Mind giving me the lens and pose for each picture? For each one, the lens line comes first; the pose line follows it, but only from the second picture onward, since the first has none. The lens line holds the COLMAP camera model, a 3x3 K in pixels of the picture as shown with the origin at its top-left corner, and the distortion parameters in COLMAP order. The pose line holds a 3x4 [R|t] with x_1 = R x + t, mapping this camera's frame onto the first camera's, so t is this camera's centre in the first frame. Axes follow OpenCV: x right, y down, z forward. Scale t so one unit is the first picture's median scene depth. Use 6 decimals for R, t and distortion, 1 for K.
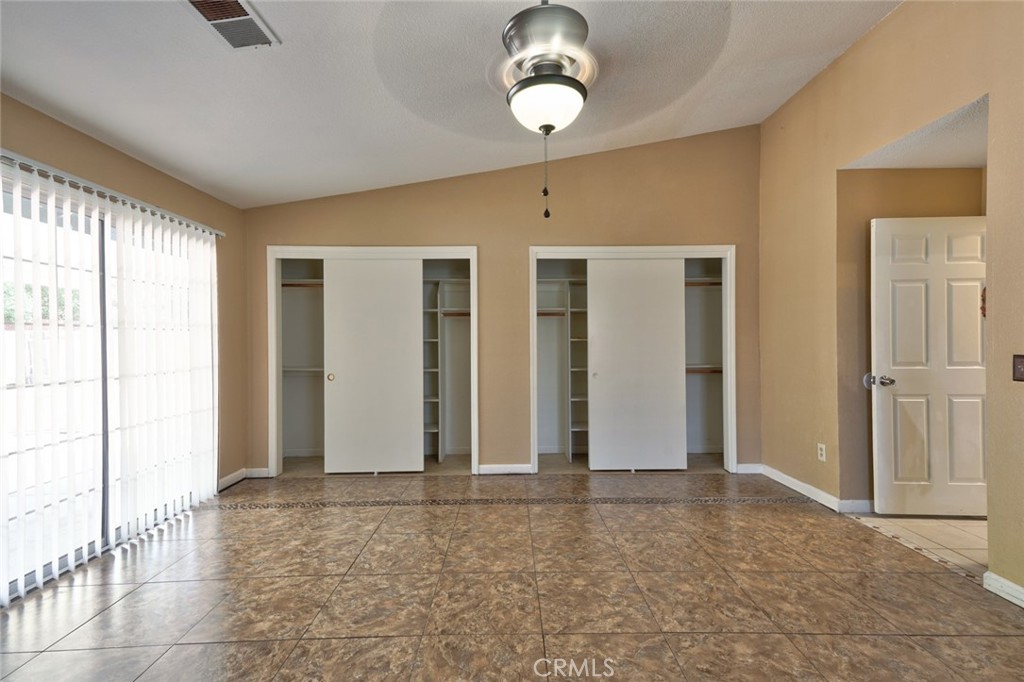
lens RADIAL K [[461.5, 0, 510.9], [0, 461.5, 339.4], [0, 0, 1]] dist [0.002080, 0.000230]
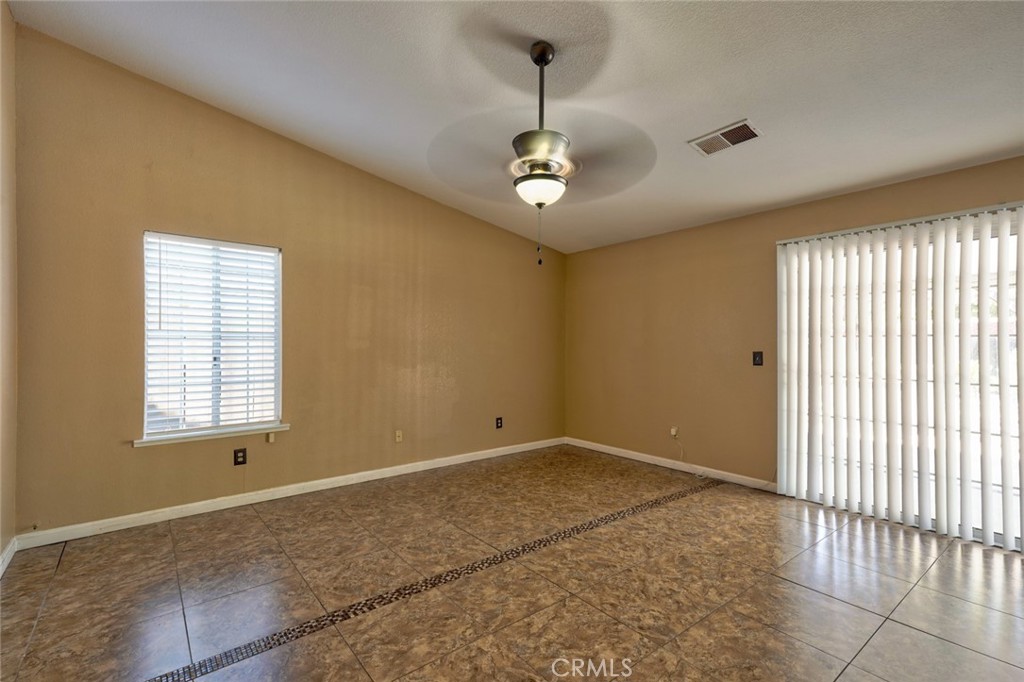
lens RADIAL K [[461.5, 0, 512.8], [0, 461.5, 341.8], [0, 0, 1]] dist [0.002080, 0.000230]
pose [[-0.796359, 0.004898, -0.604805, 0.902906], [0.006597, 0.999978, -0.000587, -0.018508], [0.604789, -0.004457, -0.796373, 1.834898]]
